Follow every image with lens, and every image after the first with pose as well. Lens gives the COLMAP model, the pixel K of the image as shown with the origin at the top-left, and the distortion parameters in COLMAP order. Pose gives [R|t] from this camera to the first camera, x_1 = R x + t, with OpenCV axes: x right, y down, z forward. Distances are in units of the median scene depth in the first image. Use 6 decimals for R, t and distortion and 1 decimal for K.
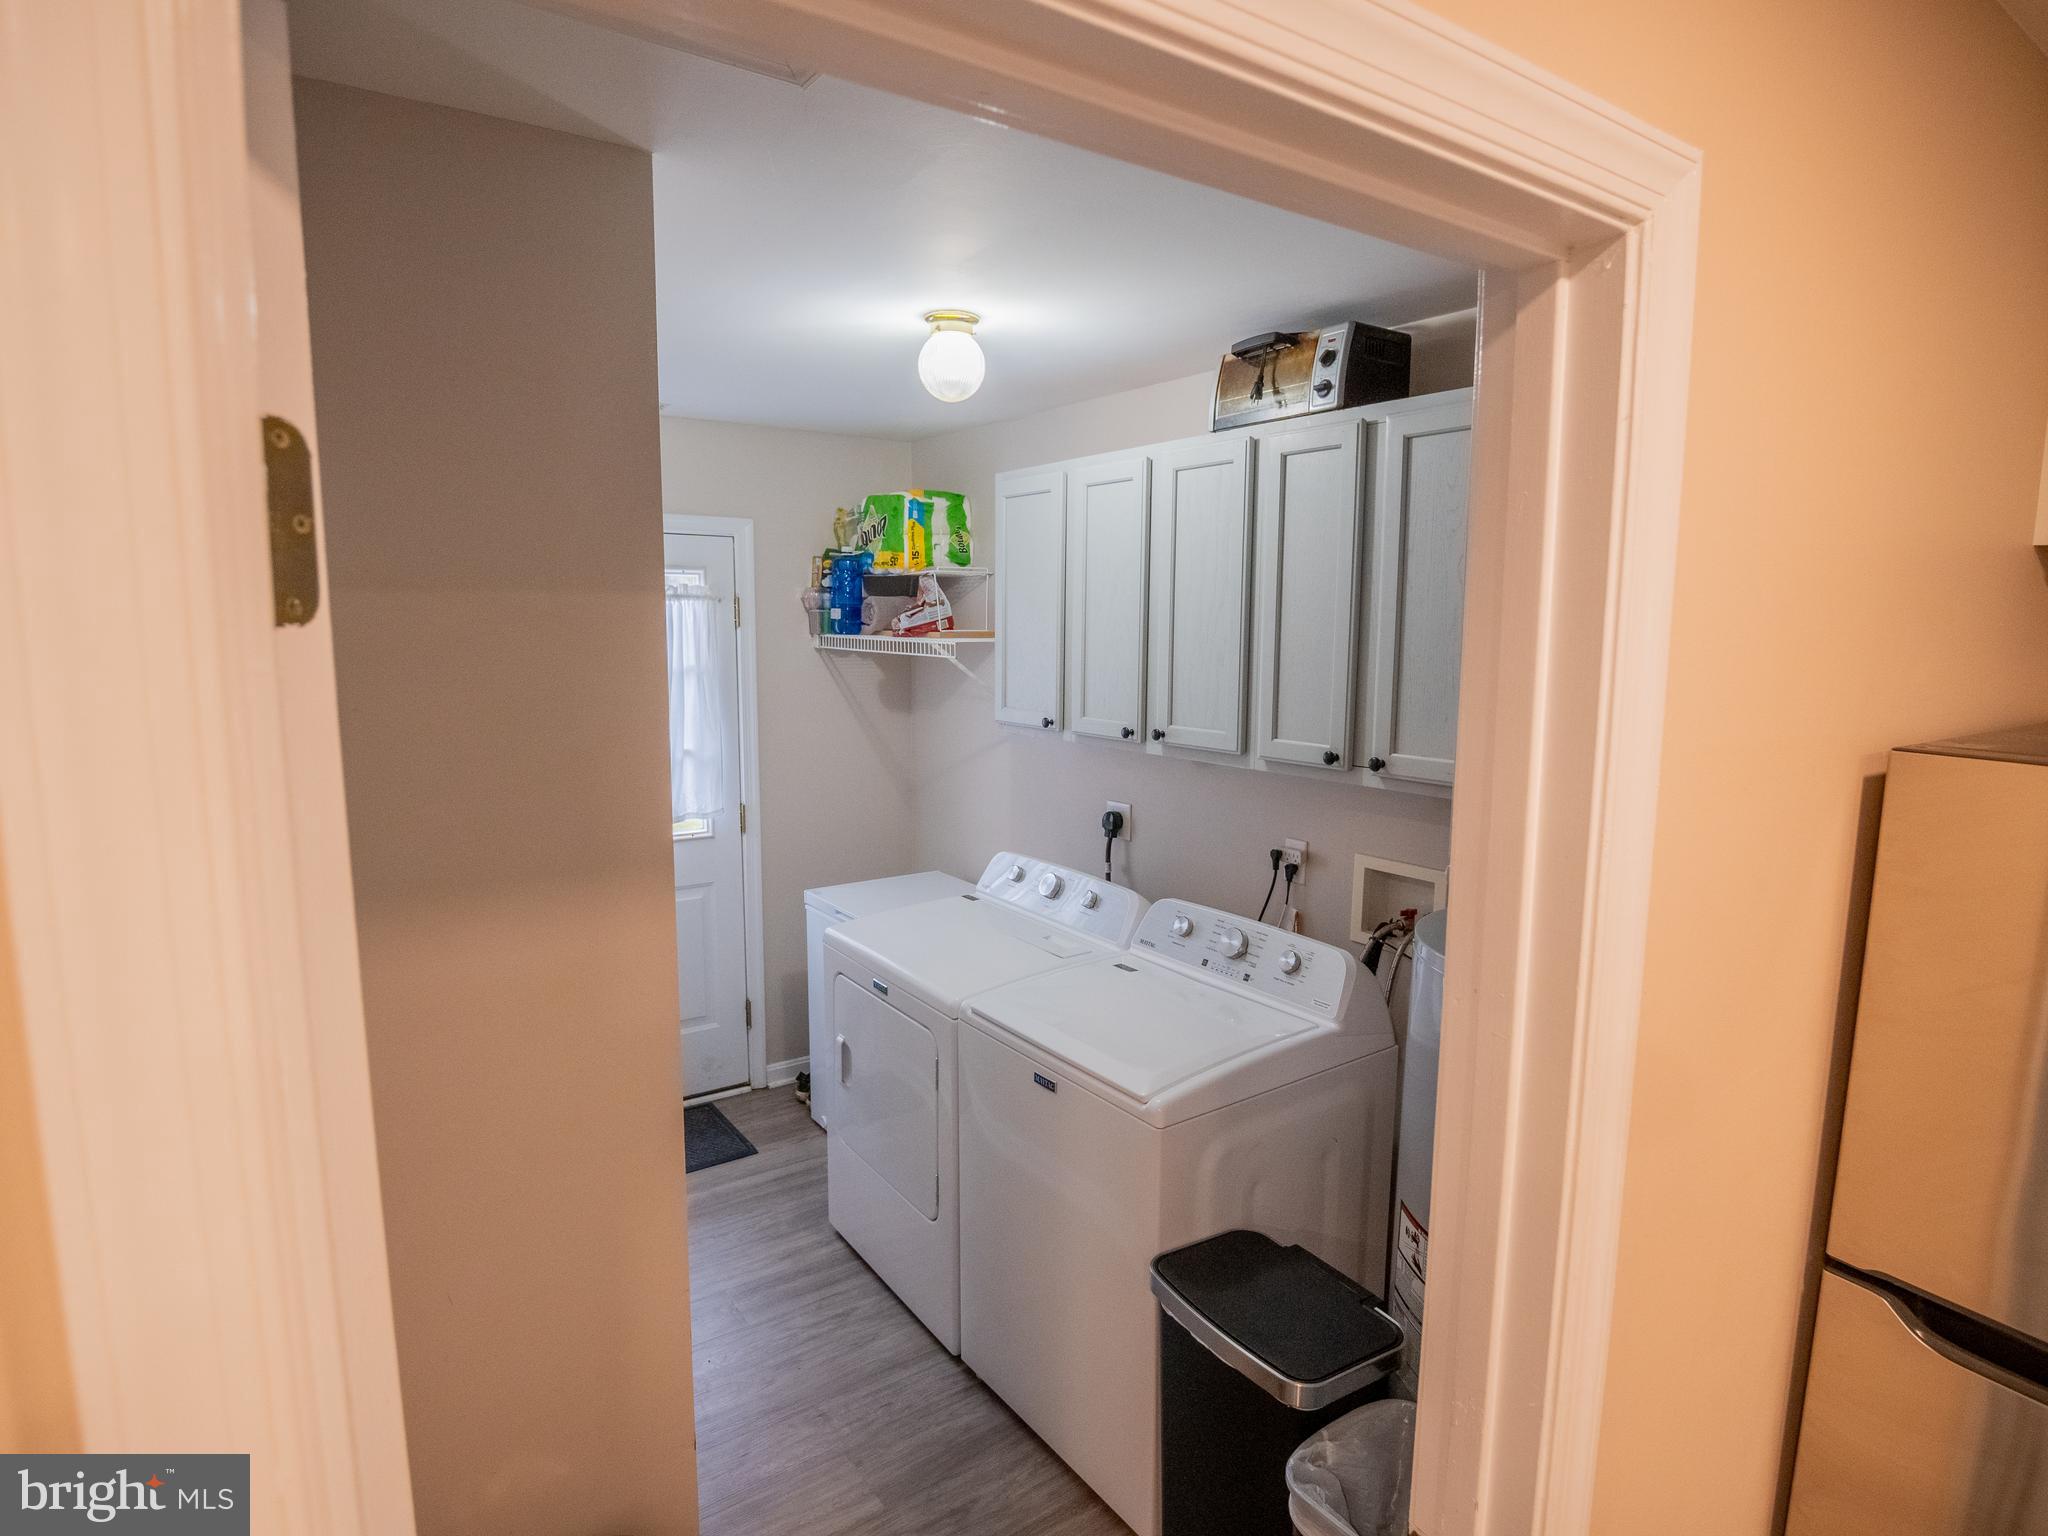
lens RADIAL K [[1124.9, 0, 1024.5], [0, 1124.9, 775.9], [0, 0, 1]] dist [-0.011801, -0.010903]
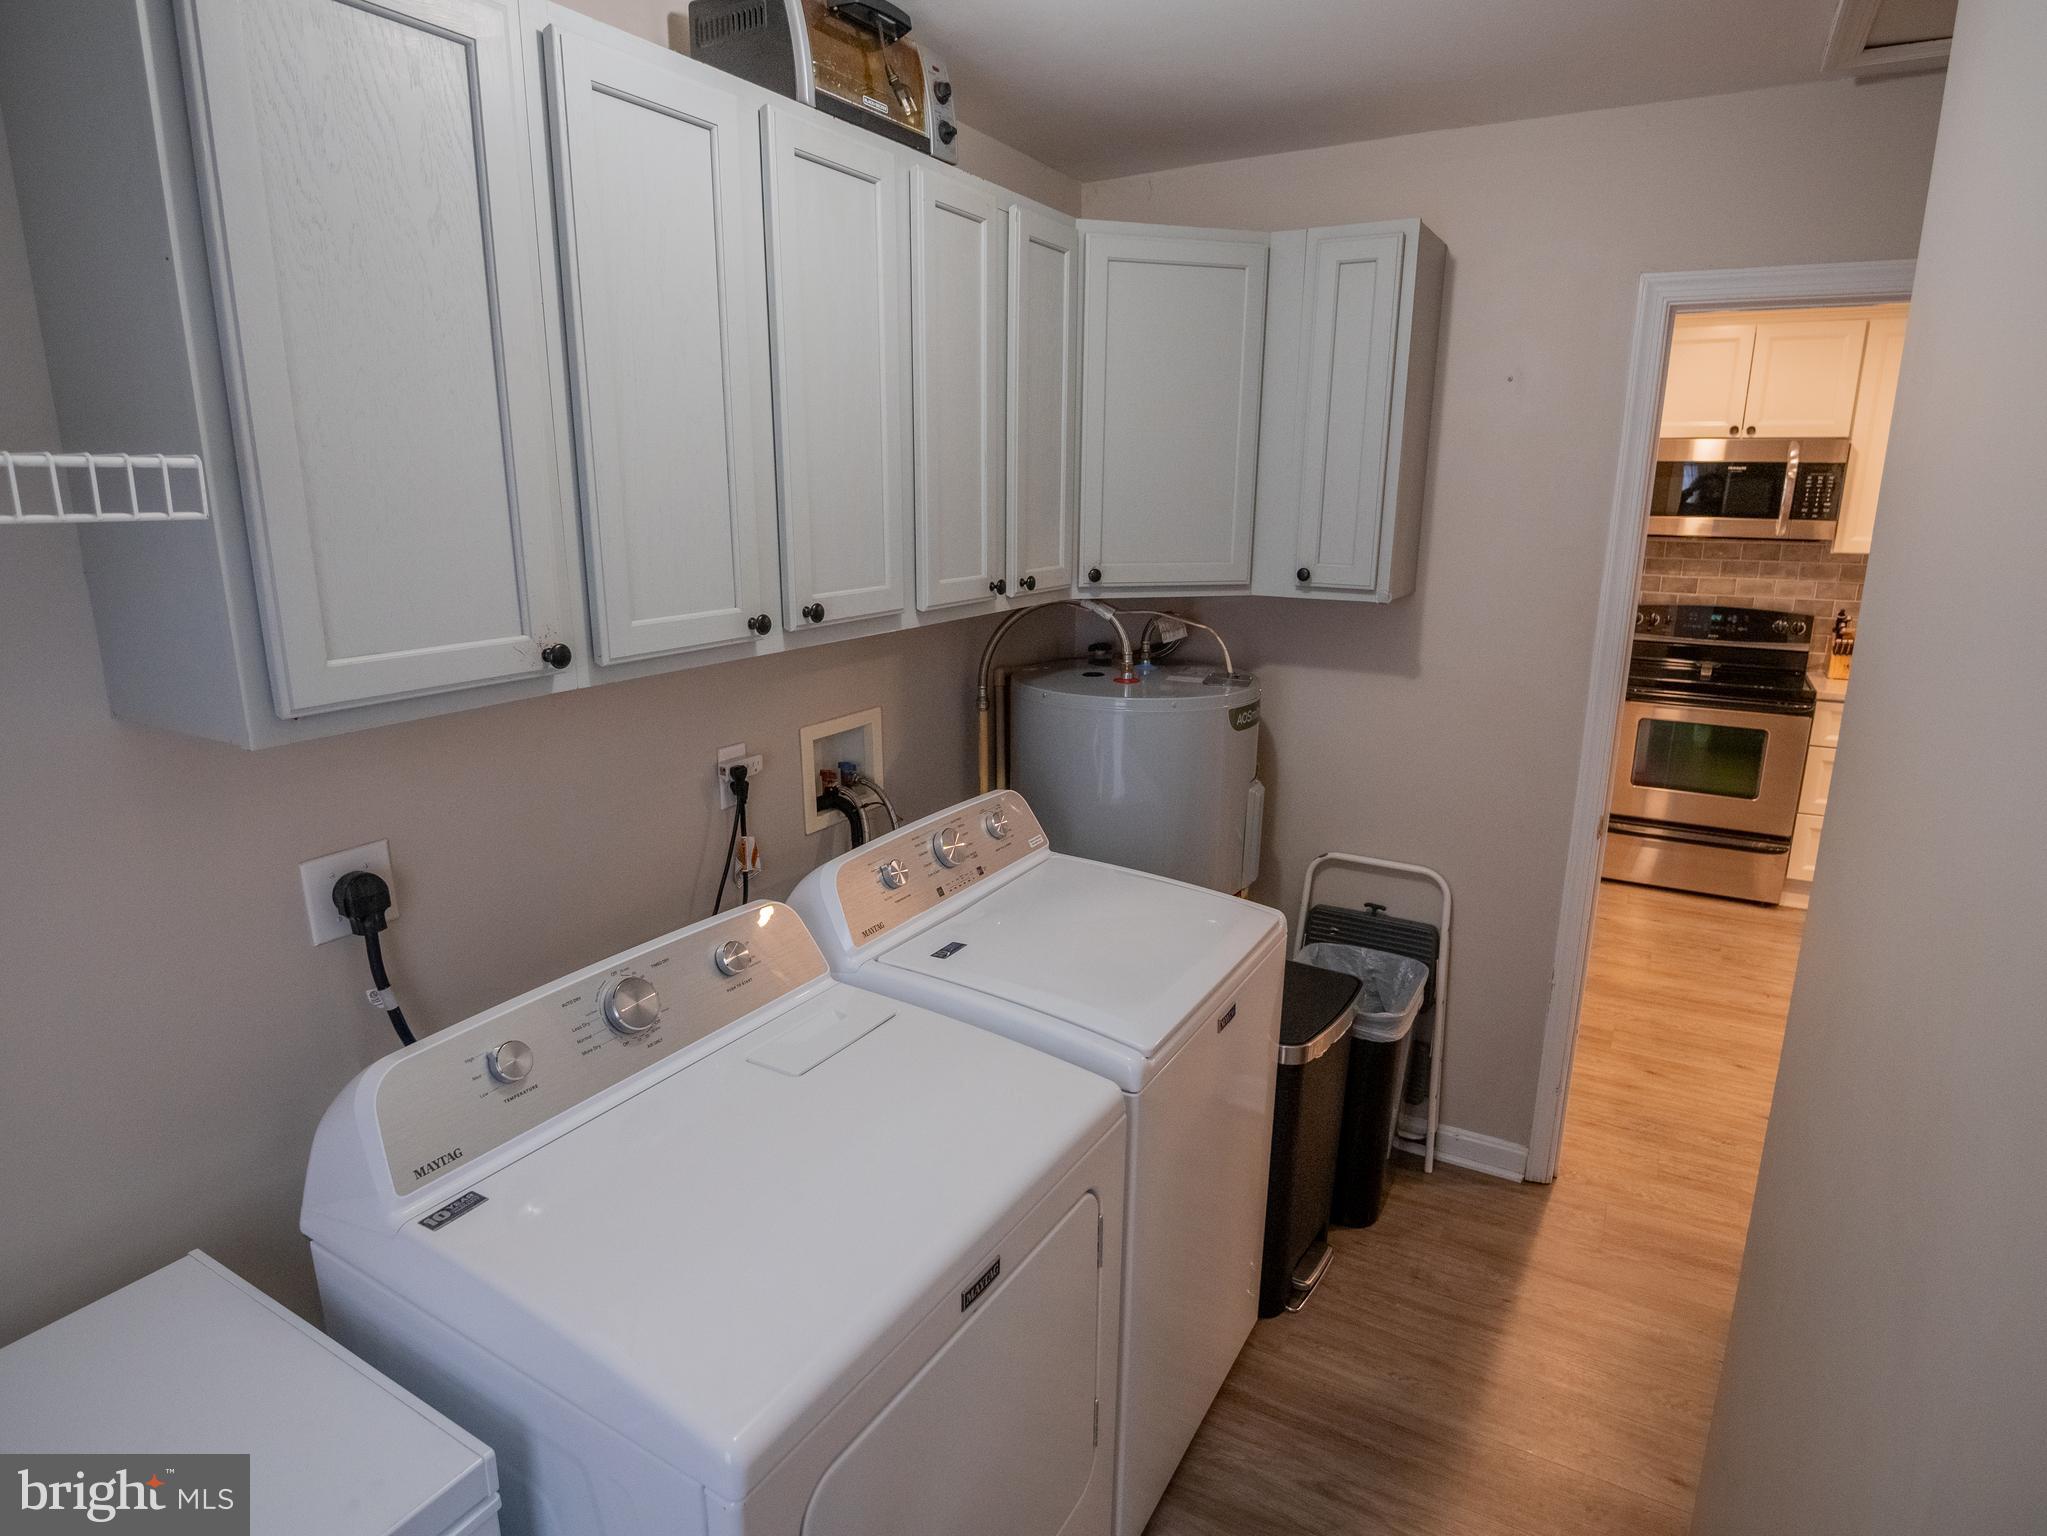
lens RADIAL K [[1124.4, 0, 1024.0], [0, 1124.4, 775.9], [0, 0, 1]] dist [-0.011801, -0.010903]
pose [[-0.415683, -0.236070, 0.878338, -0.507607], [0.122801, 0.942317, 0.311382, -0.135495], [-0.901181, 0.237297, -0.362716, 1.203179]]
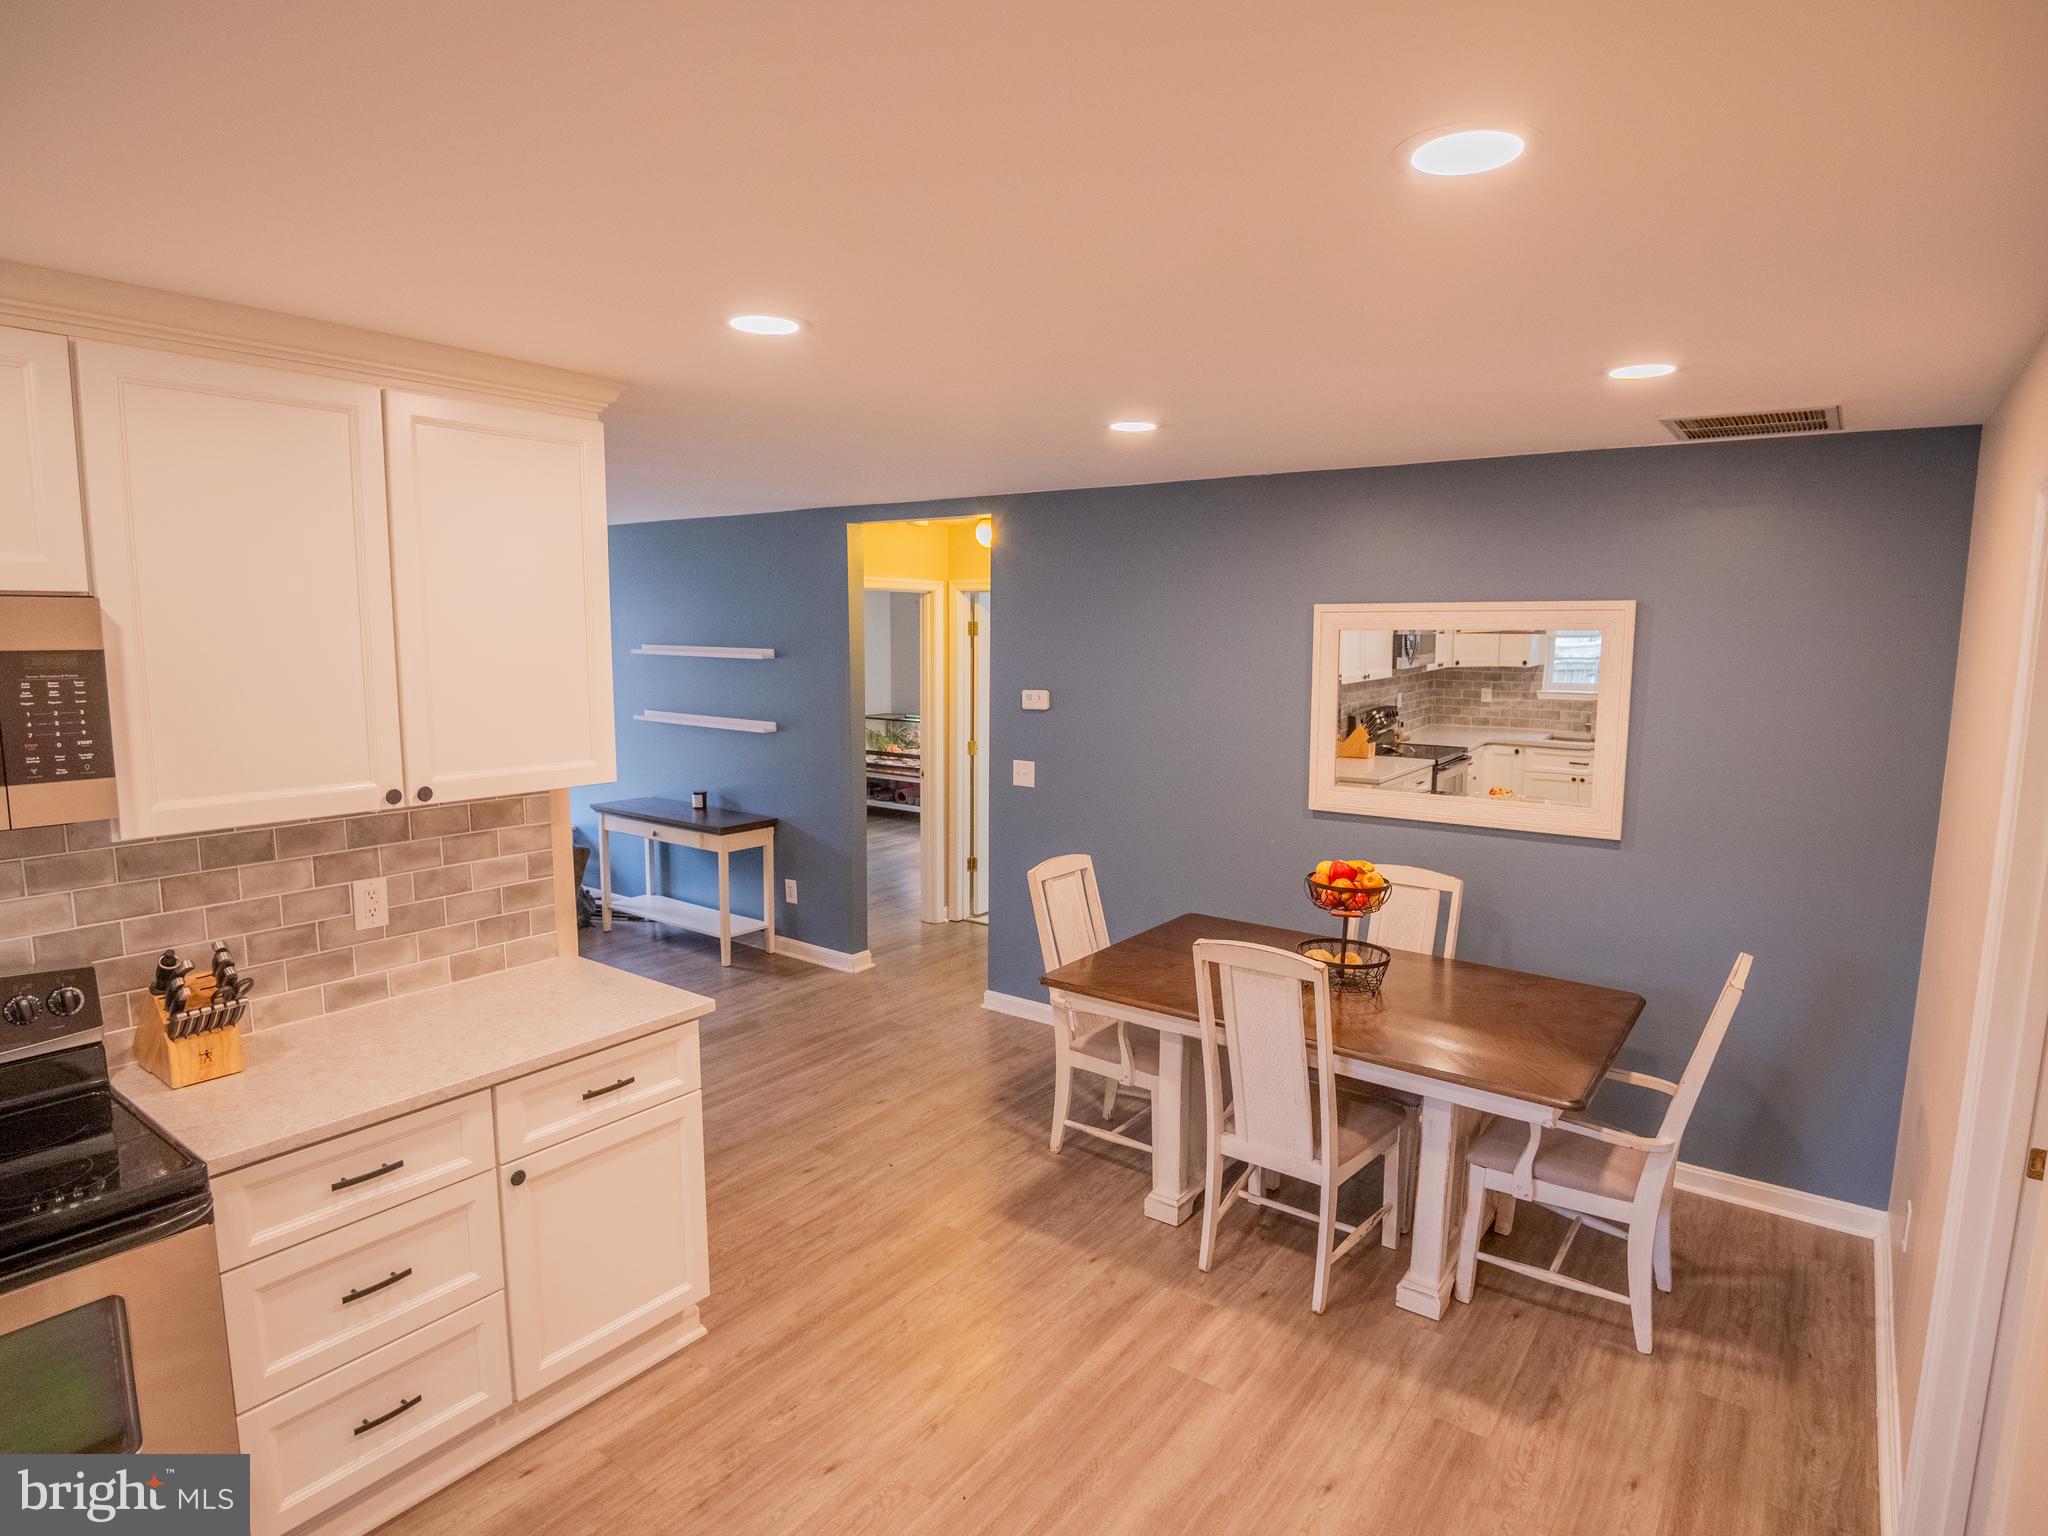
lens RADIAL K [[1124.9, 0, 1024.5], [0, 1124.9, 775.9], [0, 0, 1]] dist [-0.011801, -0.010903]
pose [[-0.949742, 0.026050, -0.311946, 0.226154], [-0.059055, 0.963726, 0.260277, -0.052579], [0.307411, 0.265618, -0.913753, 0.233461]]
